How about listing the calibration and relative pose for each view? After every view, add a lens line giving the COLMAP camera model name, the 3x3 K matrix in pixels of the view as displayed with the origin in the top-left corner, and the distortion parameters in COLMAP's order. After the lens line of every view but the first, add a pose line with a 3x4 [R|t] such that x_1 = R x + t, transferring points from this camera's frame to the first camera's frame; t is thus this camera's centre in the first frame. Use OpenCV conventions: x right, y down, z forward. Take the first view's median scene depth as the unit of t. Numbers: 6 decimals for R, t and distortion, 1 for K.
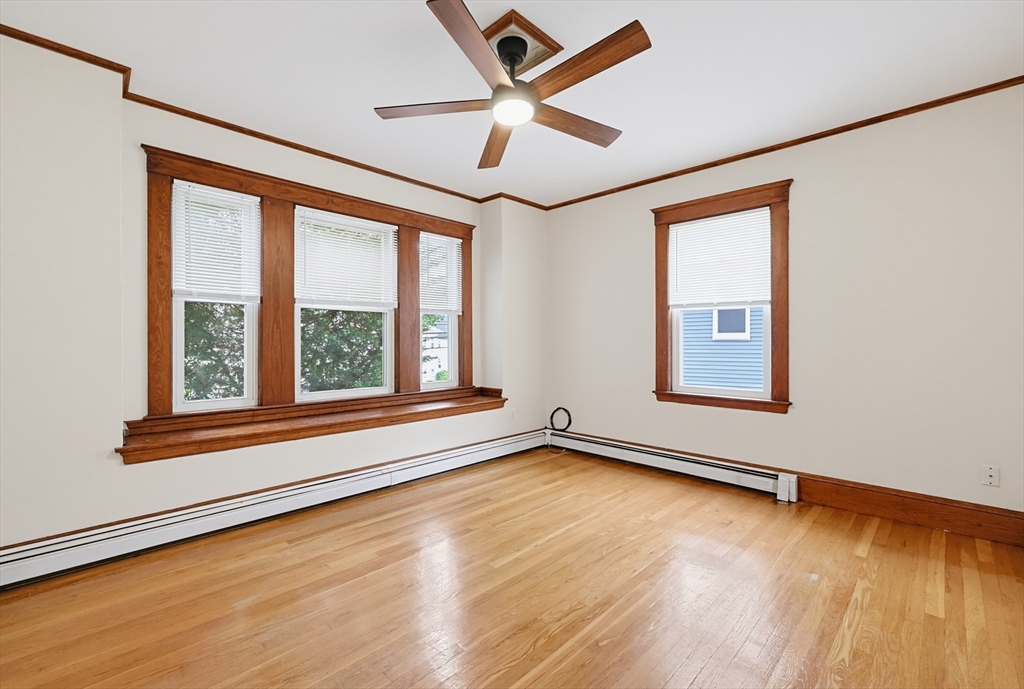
lens RADIAL K [[442.7, 0, 513.9], [0, 442.7, 347.7], [0, 0, 1]] dist [-0.000974, 0.000148]
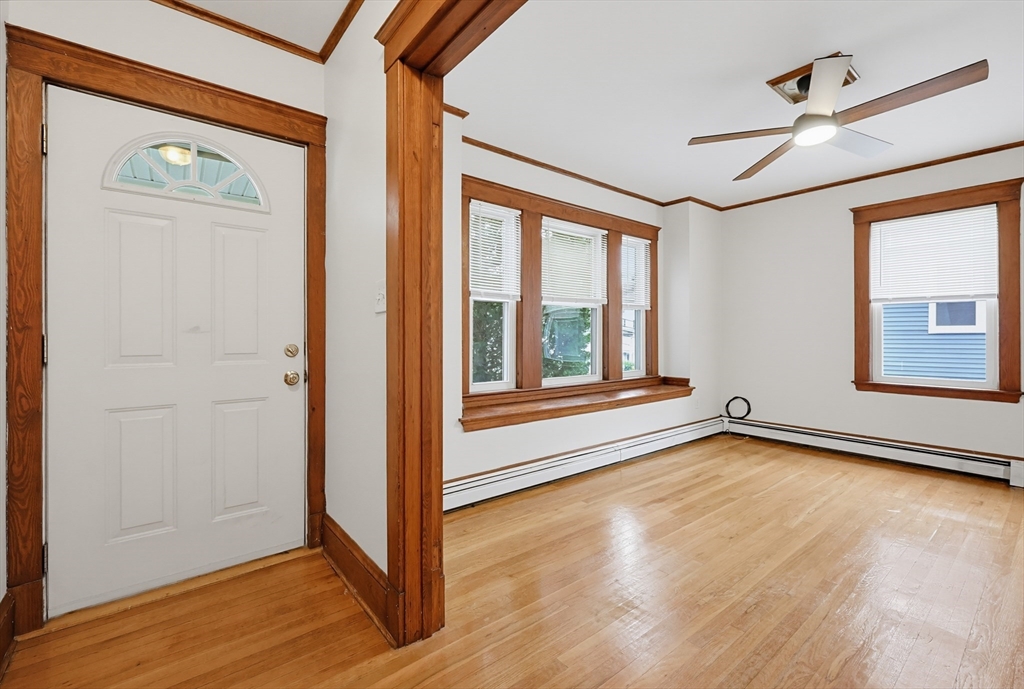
lens RADIAL K [[445.6, 0, 516.8], [0, 445.6, 341.2], [0, 0, 1]] dist [-0.000946, 0.000255]
pose [[0.994033, 0.001866, -0.109065, -0.394120], [-0.002105, 0.999996, -0.002074, 0.007350], [0.109061, 0.002291, 0.994032, -0.150955]]
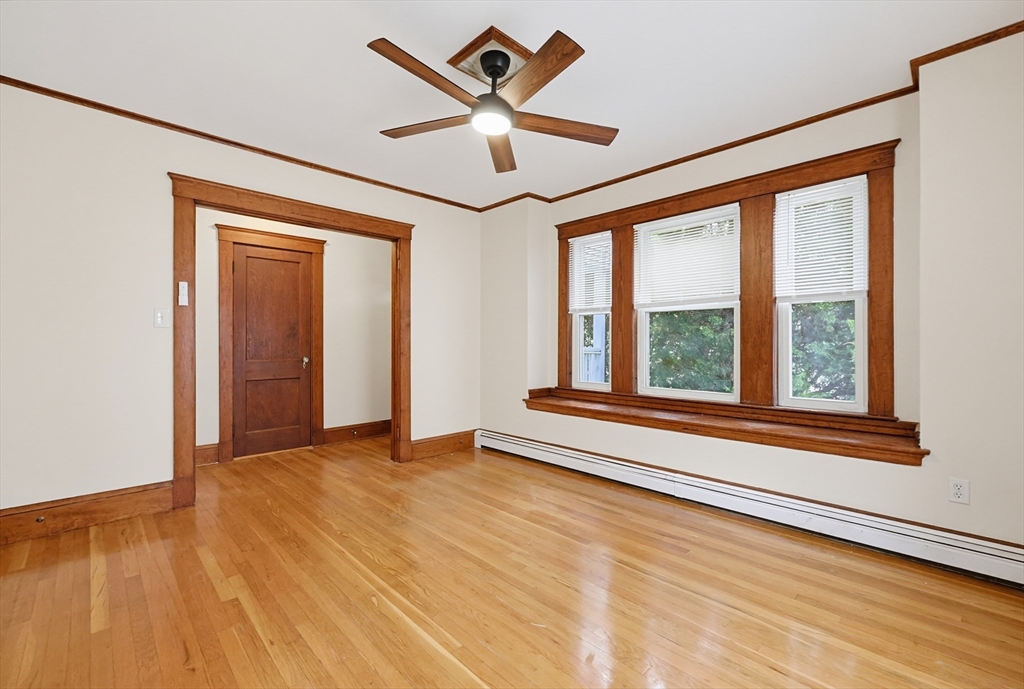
lens RADIAL K [[430.6, 0, 496.2], [0, 430.6, 345.2], [0, 0, 1]] dist [0.000235, 0.000026]
pose [[-0.042935, 0.008765, -0.999039, 0.607680], [-0.009218, 0.999915, 0.009169, -0.009947], [0.999035, 0.009602, -0.042850, 0.625861]]
